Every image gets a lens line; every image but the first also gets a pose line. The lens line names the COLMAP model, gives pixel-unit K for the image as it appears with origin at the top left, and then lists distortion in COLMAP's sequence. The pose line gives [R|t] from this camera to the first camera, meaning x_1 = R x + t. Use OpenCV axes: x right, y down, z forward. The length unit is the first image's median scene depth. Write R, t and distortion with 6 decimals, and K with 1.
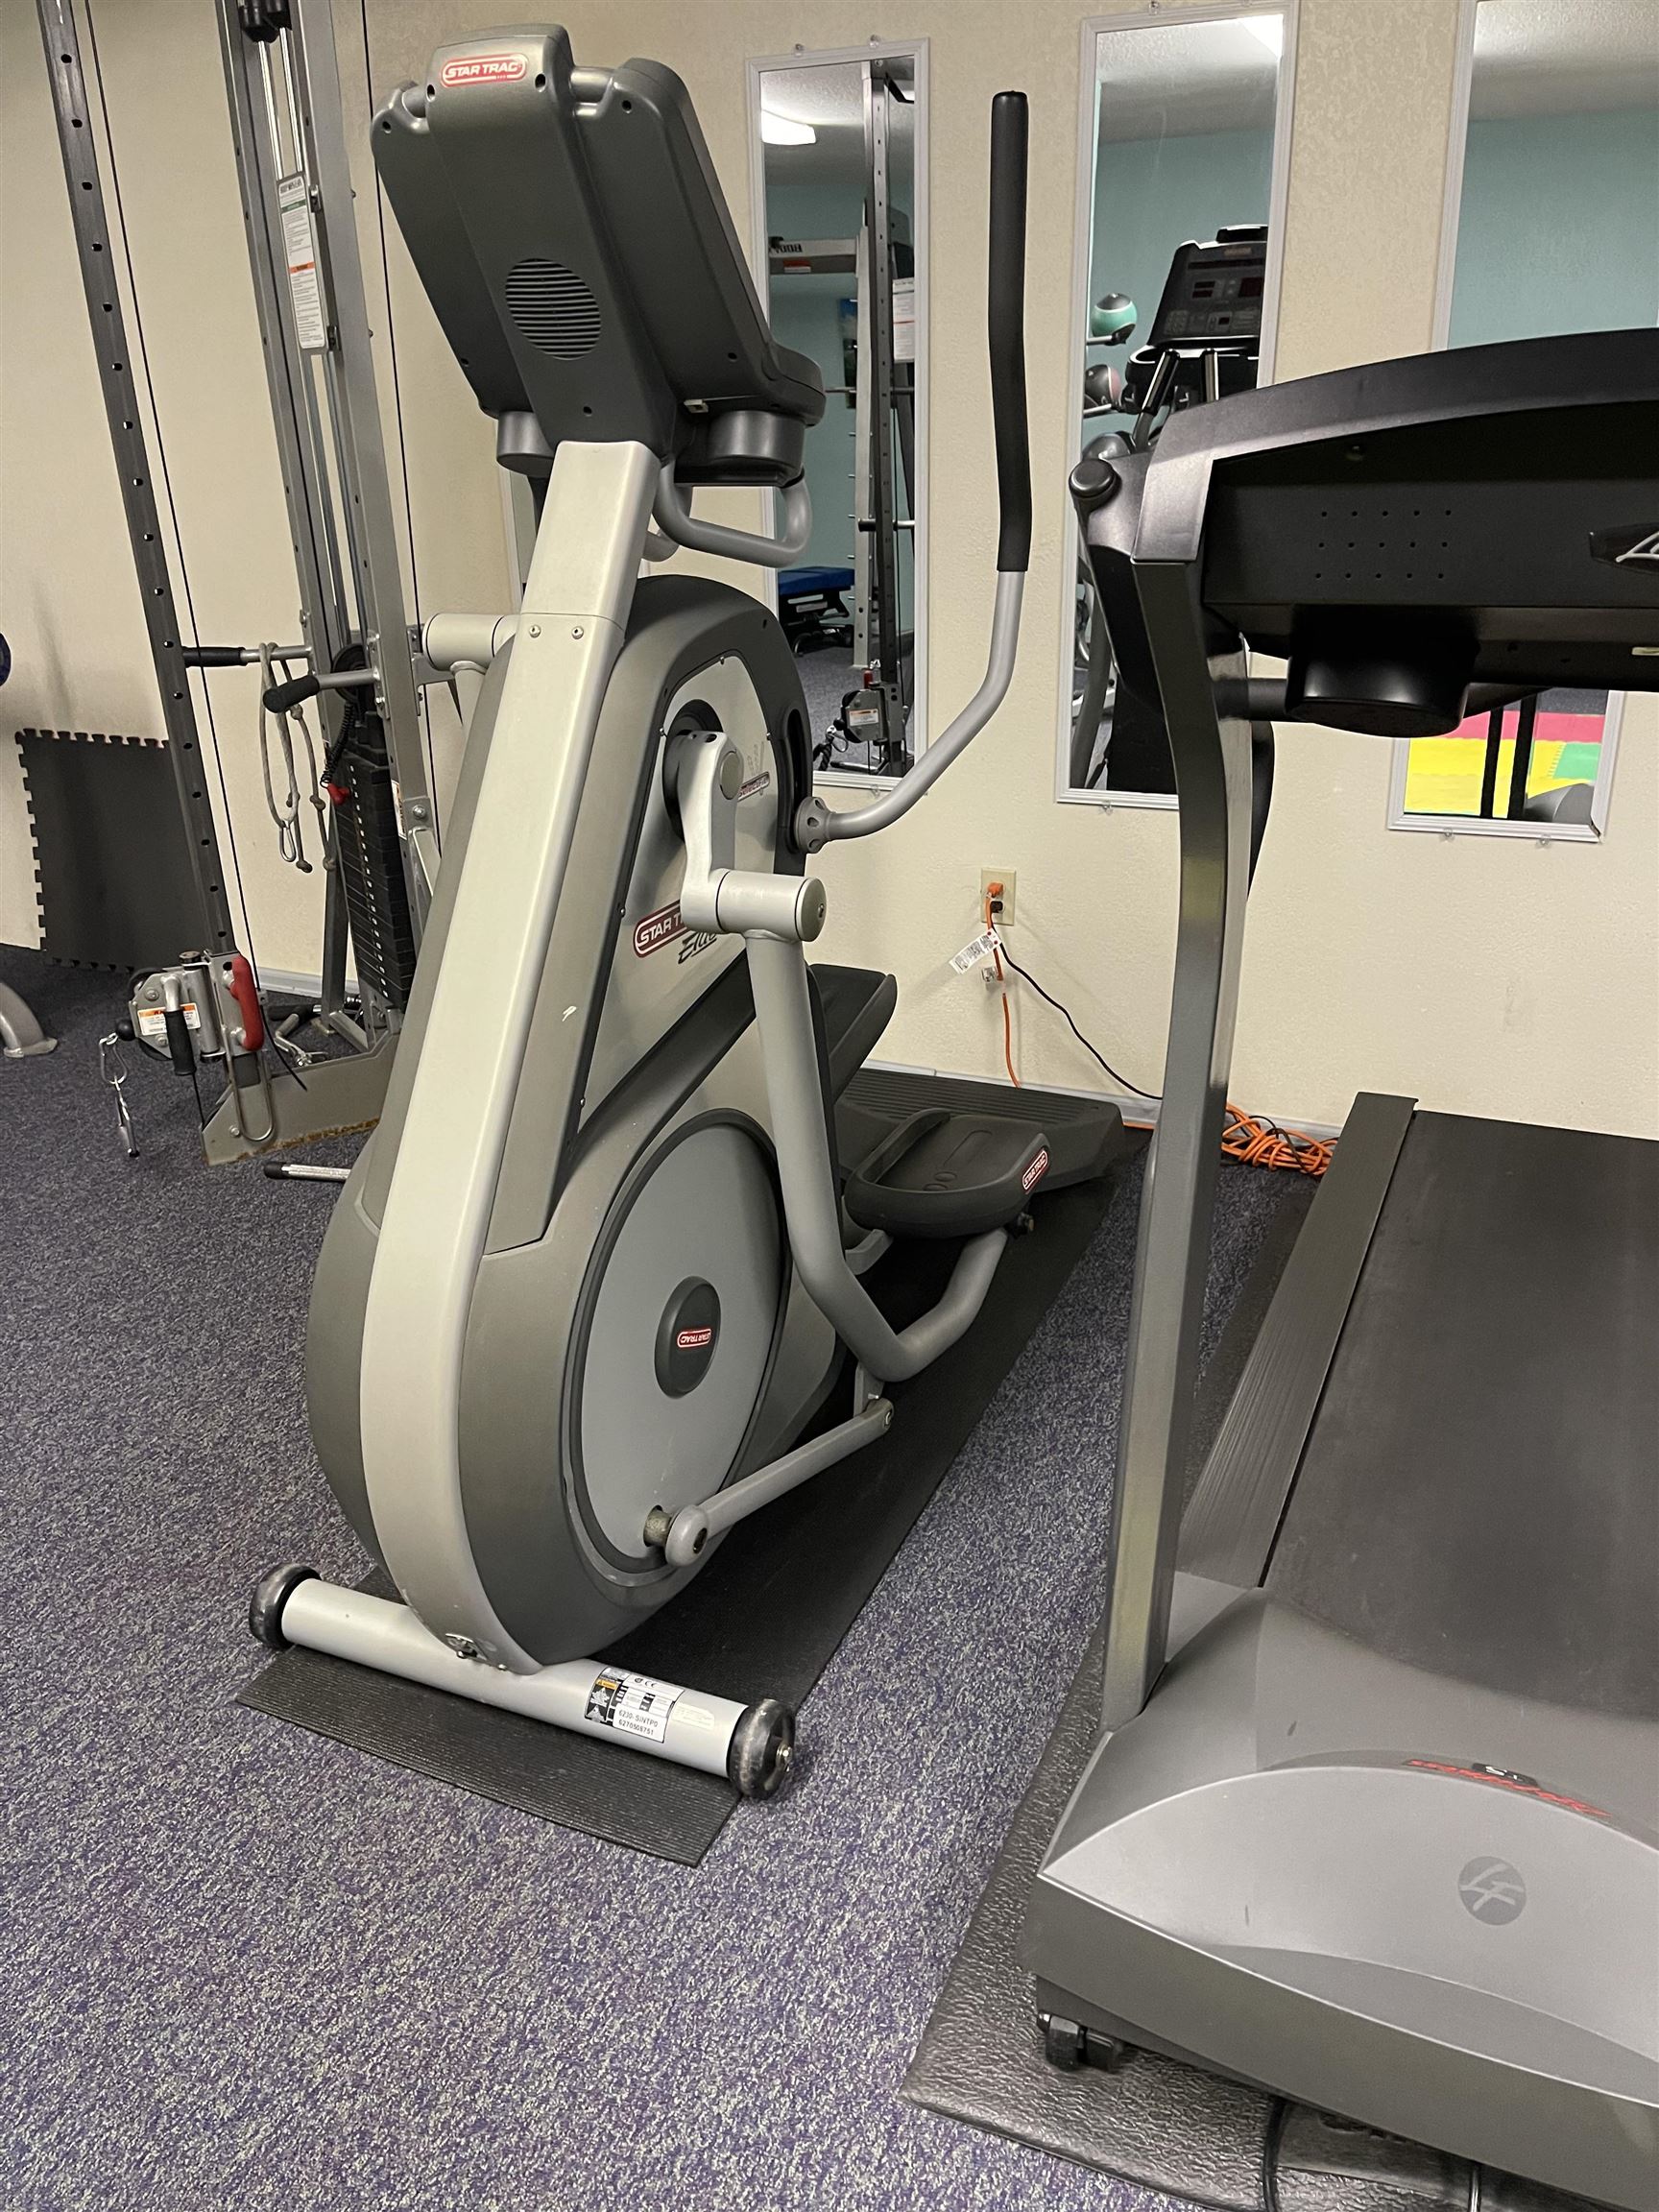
lens RADIAL K [[1630.0, 0, 829.5], [0, 1630.0, 1106.0], [0, 0, 1]] dist [0.084128, -0.120332]
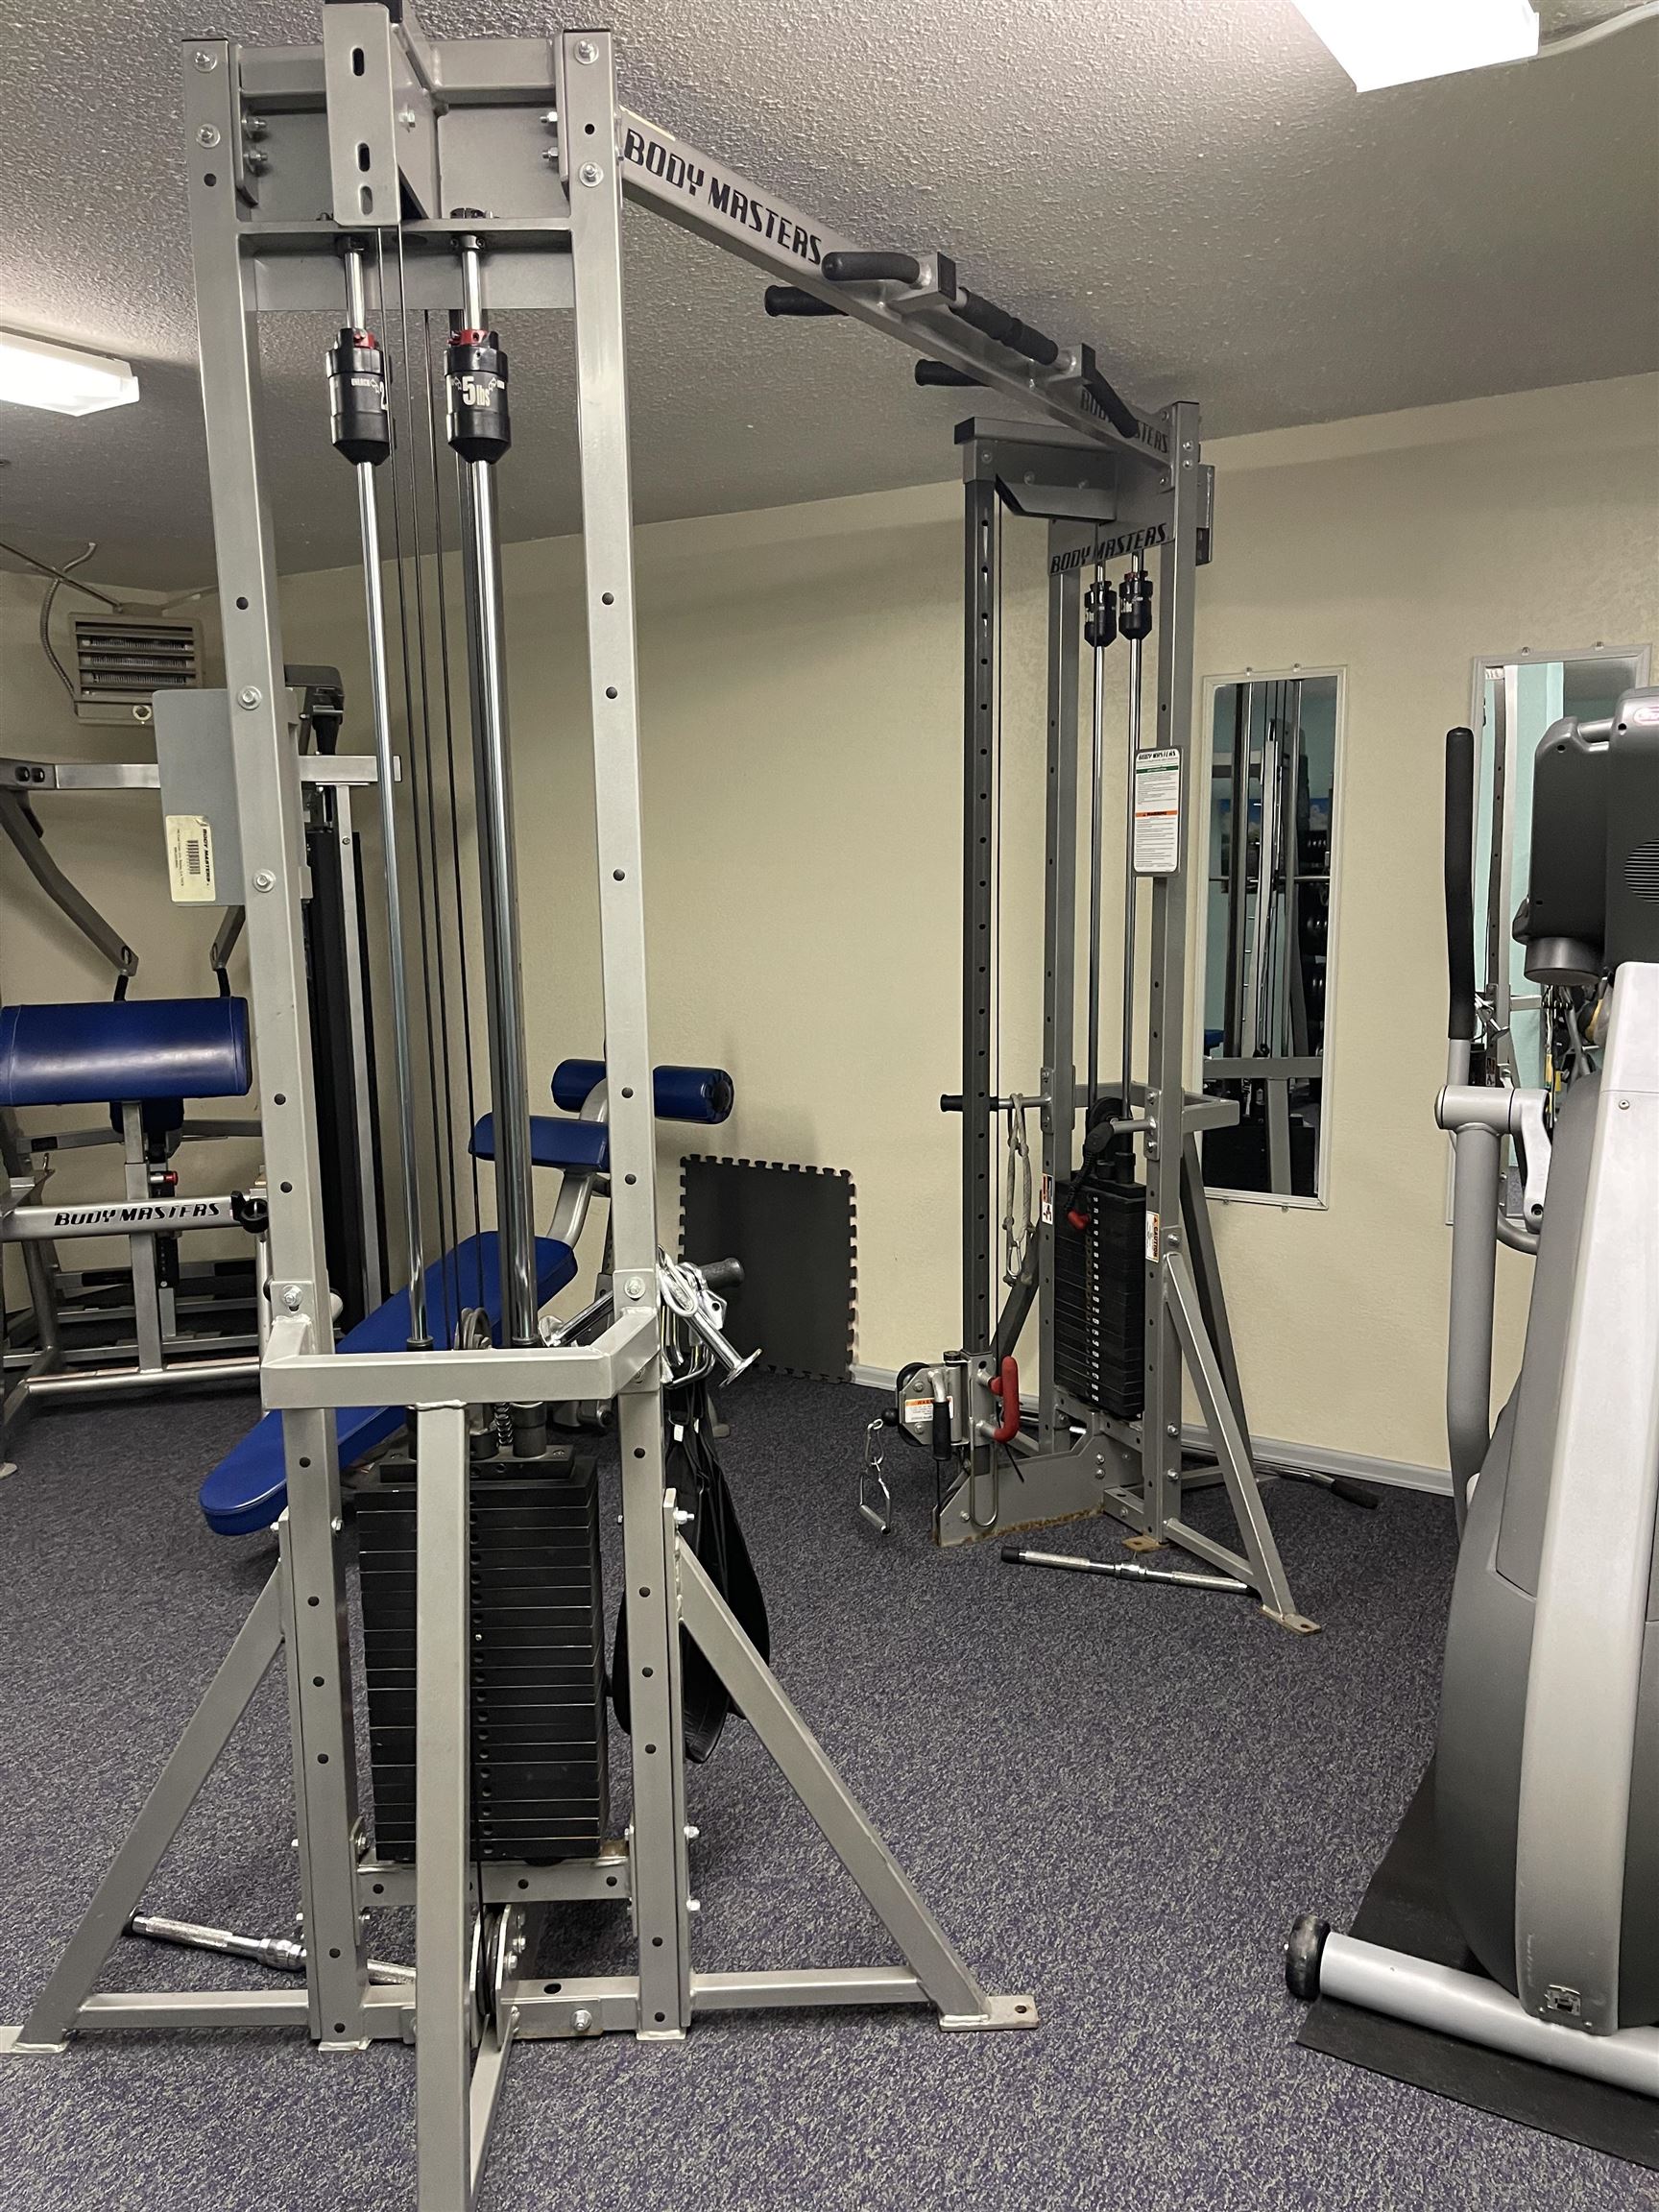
lens RADIAL K [[1630.0, 0, 829.5], [0, 1630.0, 1106.0], [0, 0, 1]] dist [0.084128, -0.120332]
pose [[0.991954, 0.032121, -0.122452, -0.339051], [-0.062769, 0.964797, -0.255394, 0.037895], [0.109938, 0.261026, 0.959051, -0.144950]]
